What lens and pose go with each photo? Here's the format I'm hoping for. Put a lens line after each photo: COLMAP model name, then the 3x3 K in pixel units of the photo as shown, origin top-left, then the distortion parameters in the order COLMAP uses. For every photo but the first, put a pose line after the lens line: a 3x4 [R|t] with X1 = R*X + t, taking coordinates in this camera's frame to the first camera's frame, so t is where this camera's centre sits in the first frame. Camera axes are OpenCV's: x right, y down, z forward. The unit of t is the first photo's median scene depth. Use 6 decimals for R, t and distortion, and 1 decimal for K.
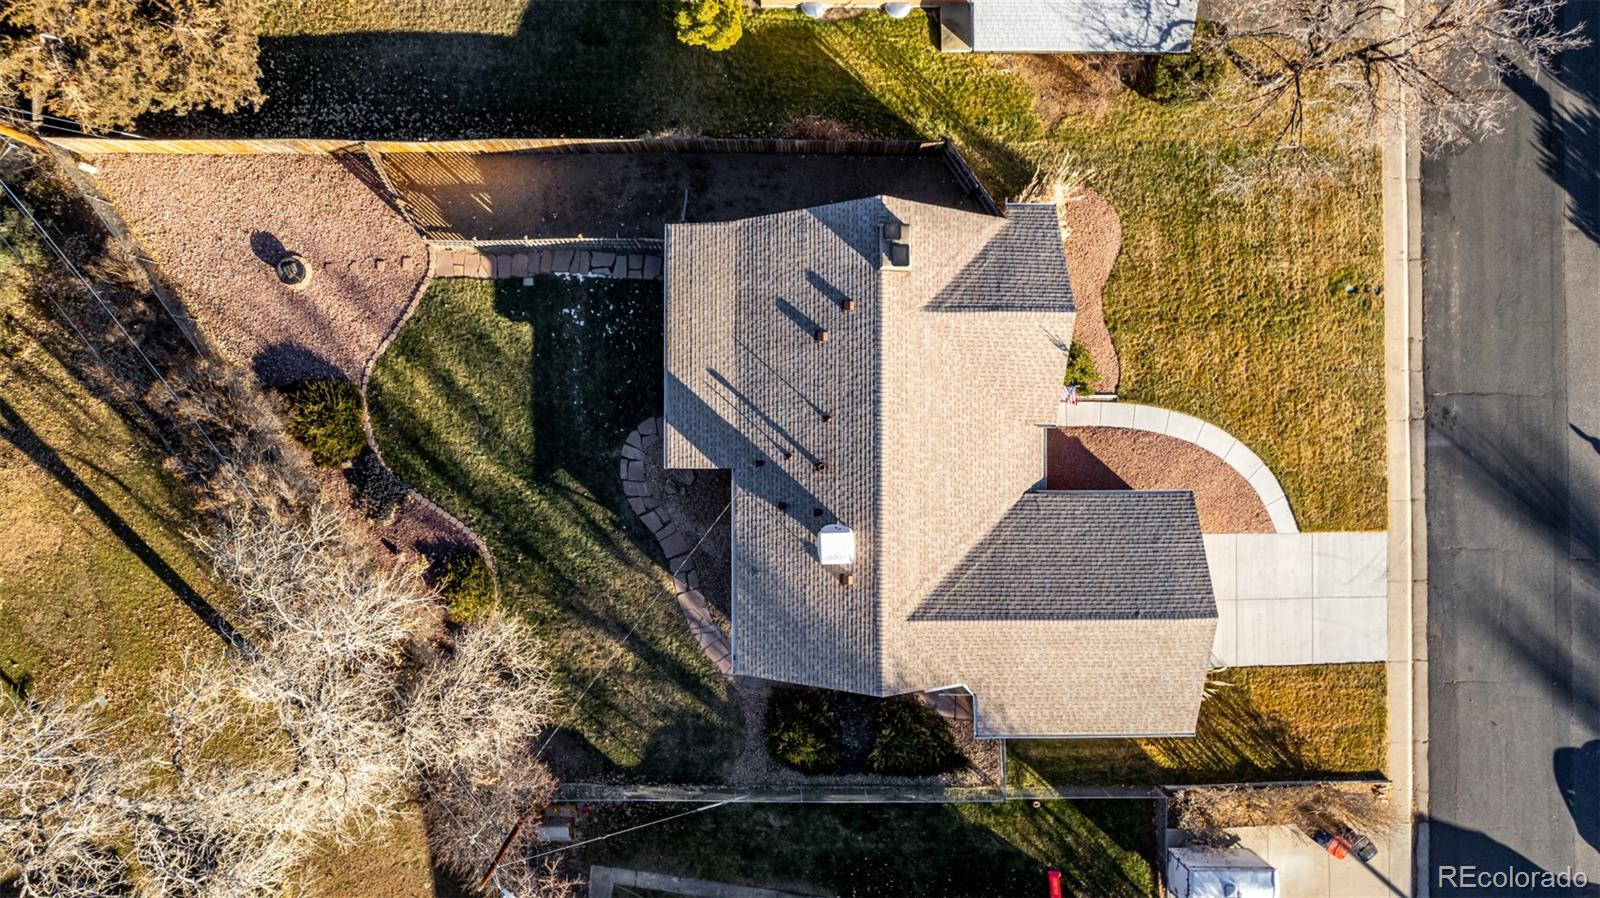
lens RADIAL K [[1033.6, 0, 800.0], [0, 1033.6, 449.0], [0, 0, 1]] dist [-0.080797, 0.076364]
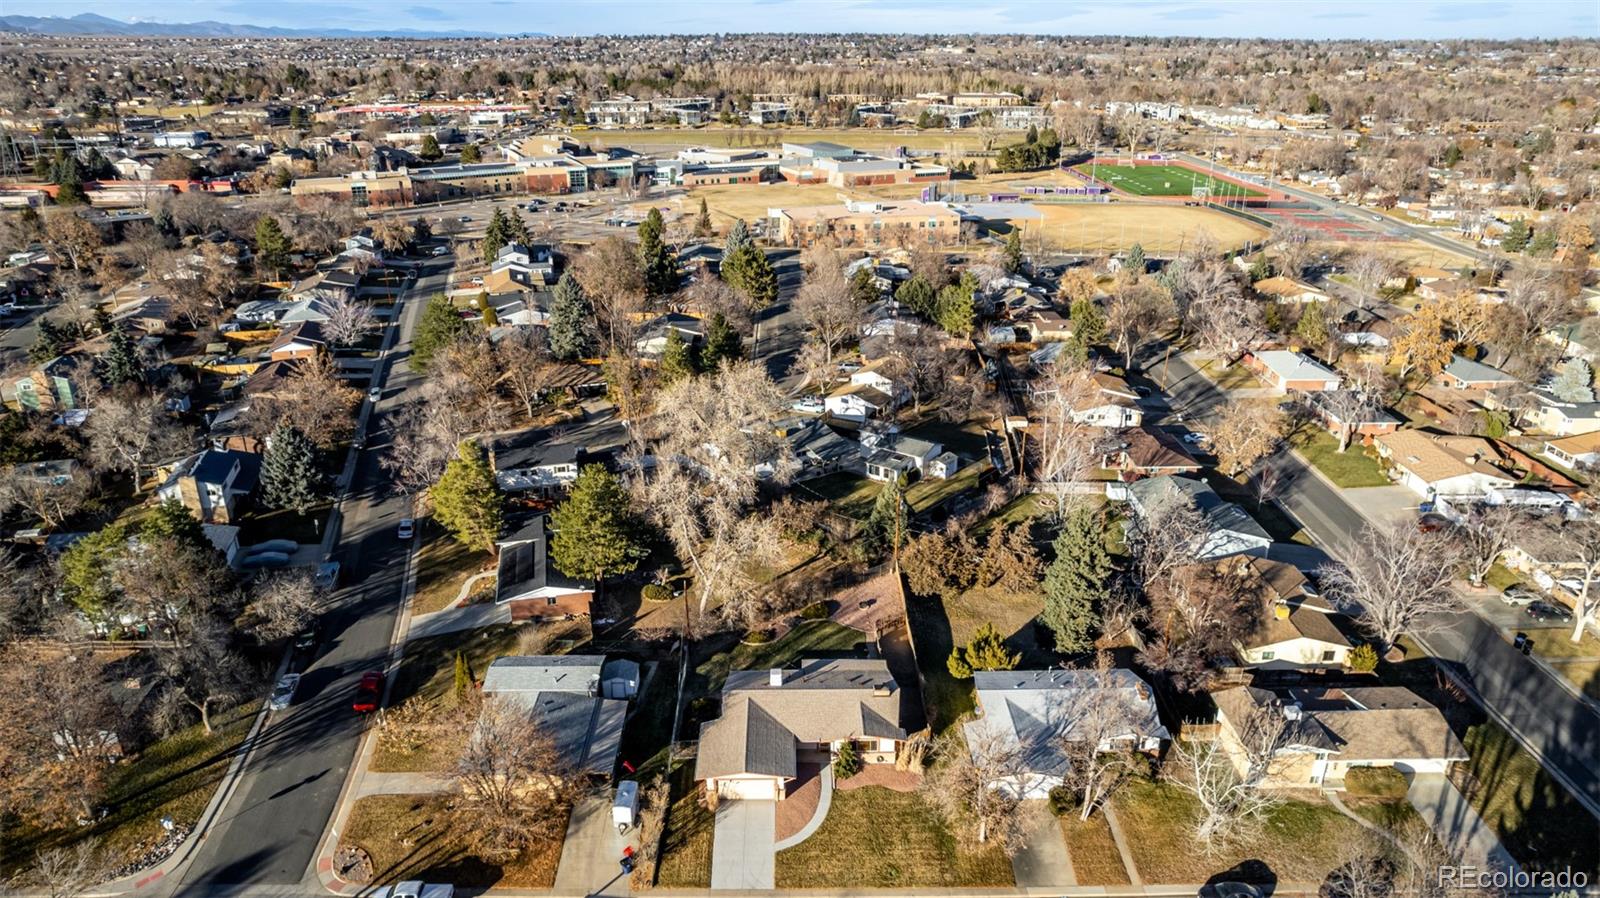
lens RADIAL K [[1033.6, 0, 800.0], [0, 1033.6, 449.0], [0, 0, 1]] dist [-0.080797, 0.076364]
pose [[0.006143, 0.352412, -0.935825, 2.313815], [-0.999874, 0.015876, -0.000585, 0.017974], [0.014651, 0.935710, 0.352465, -0.576703]]
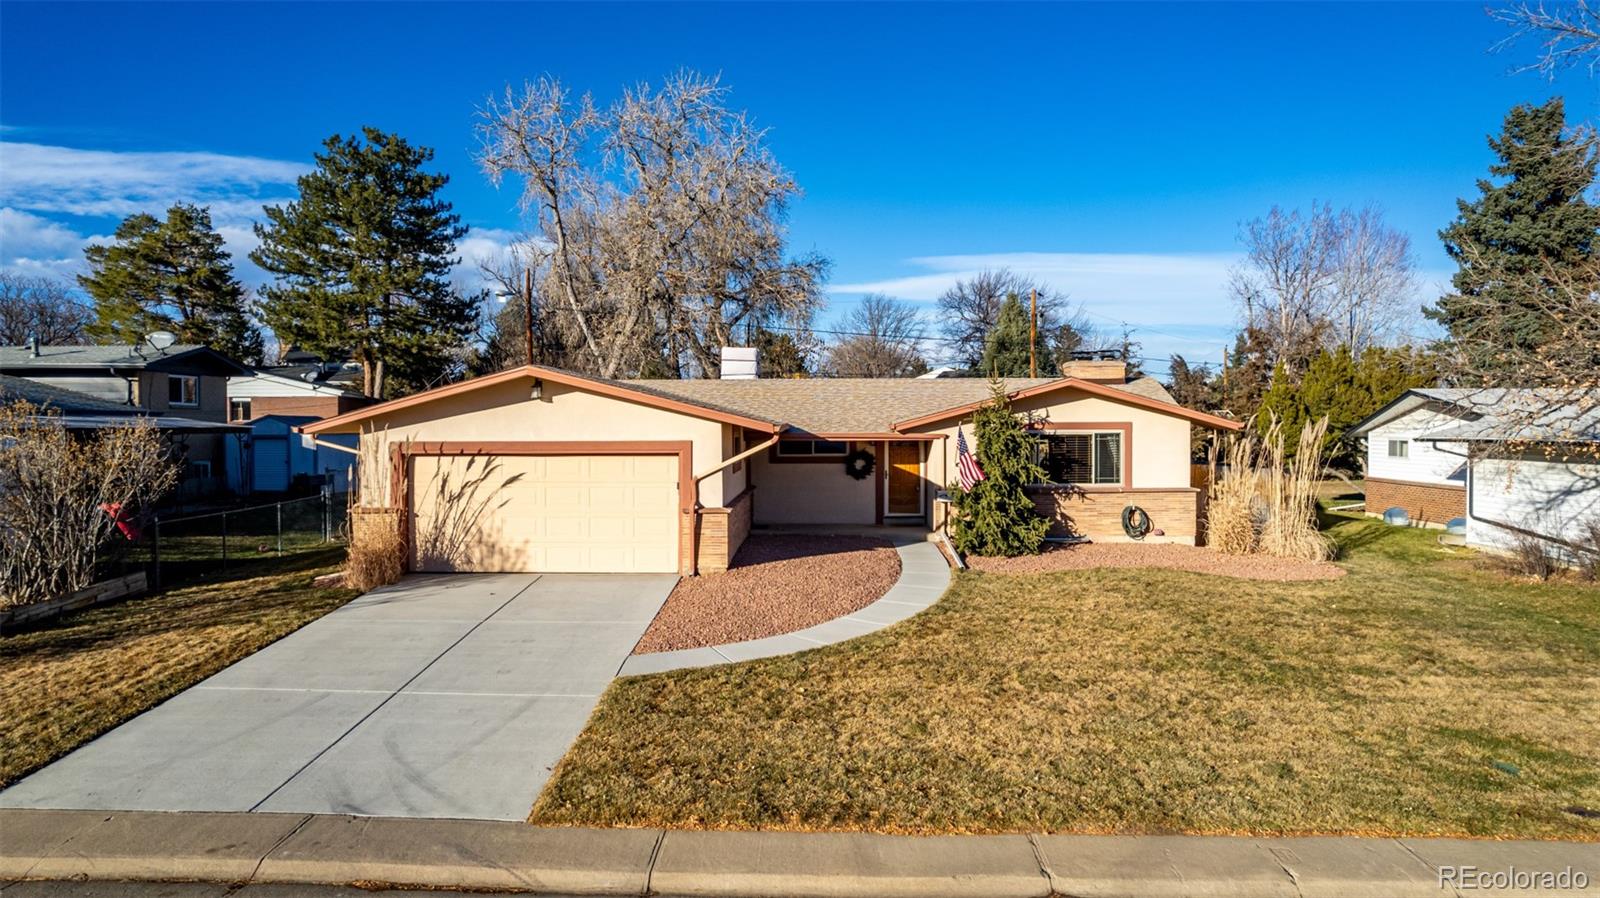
lens RADIAL K [[1033.6, 0, 800.0], [0, 1033.6, 449.0], [0, 0, 1]] dist [-0.080797, 0.076364]
pose [[-0.029488, 0.001527, -0.999564, 0.854625], [-0.999534, 0.007868, 0.029499, 0.014664], [0.007910, 0.999968, 0.001294, 0.971863]]
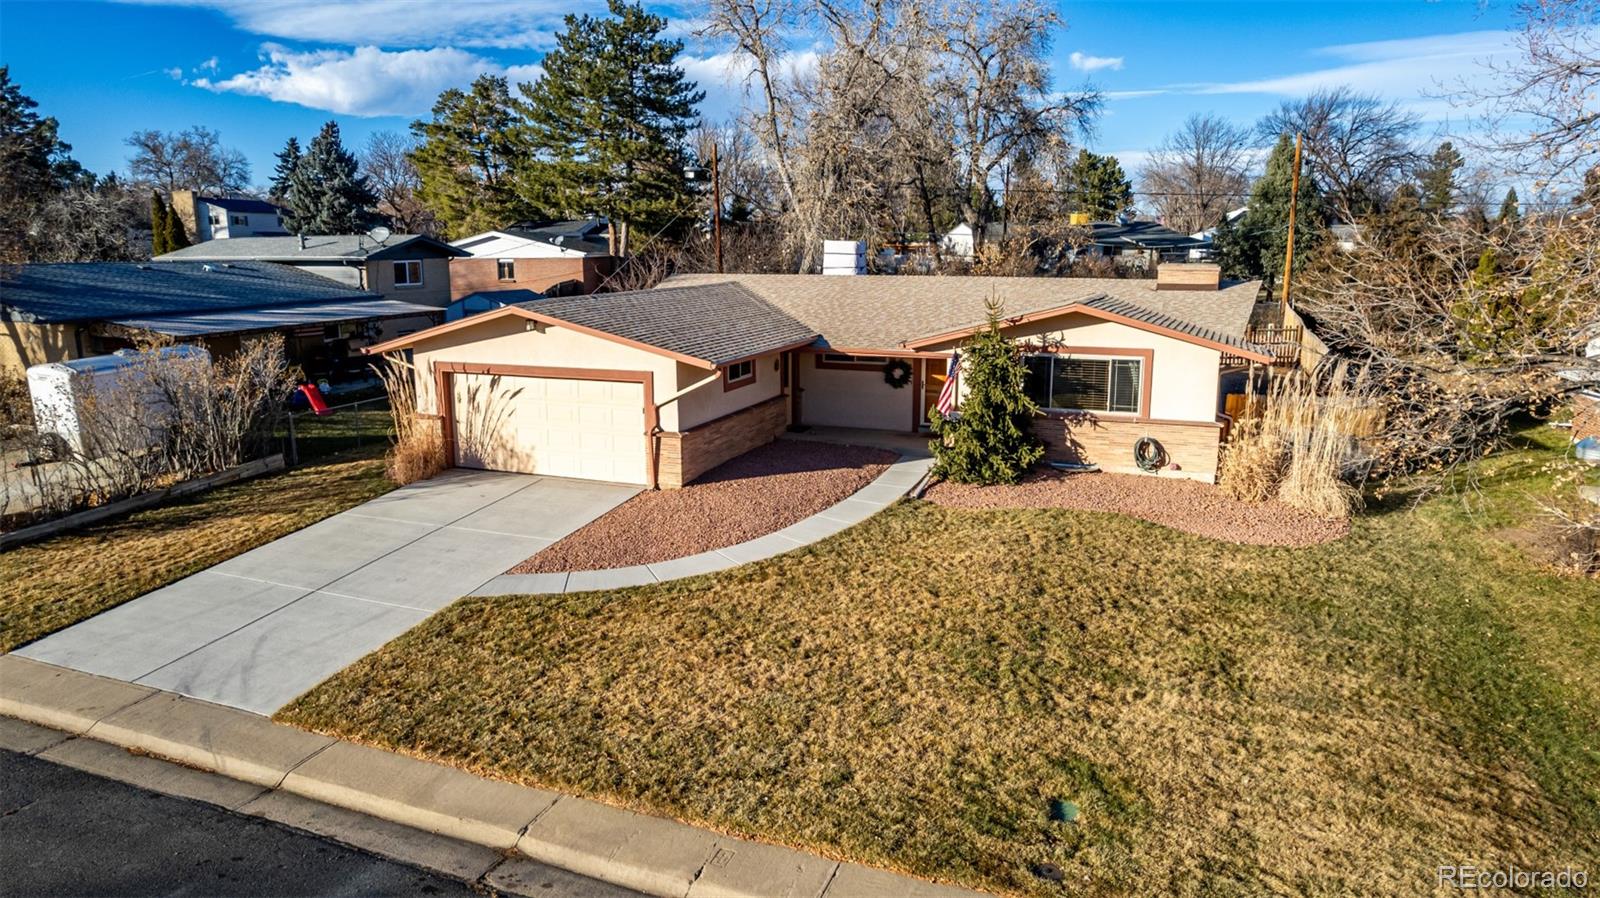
lens RADIAL K [[1033.6, 0, 800.0], [0, 1033.6, 449.0], [0, 0, 1]] dist [-0.080797, 0.076364]
pose [[-0.369150, 0.164741, -0.914652, 0.845689], [-0.929369, -0.066916, 0.363038, -0.194183], [-0.001398, 0.984064, 0.177807, 0.911053]]
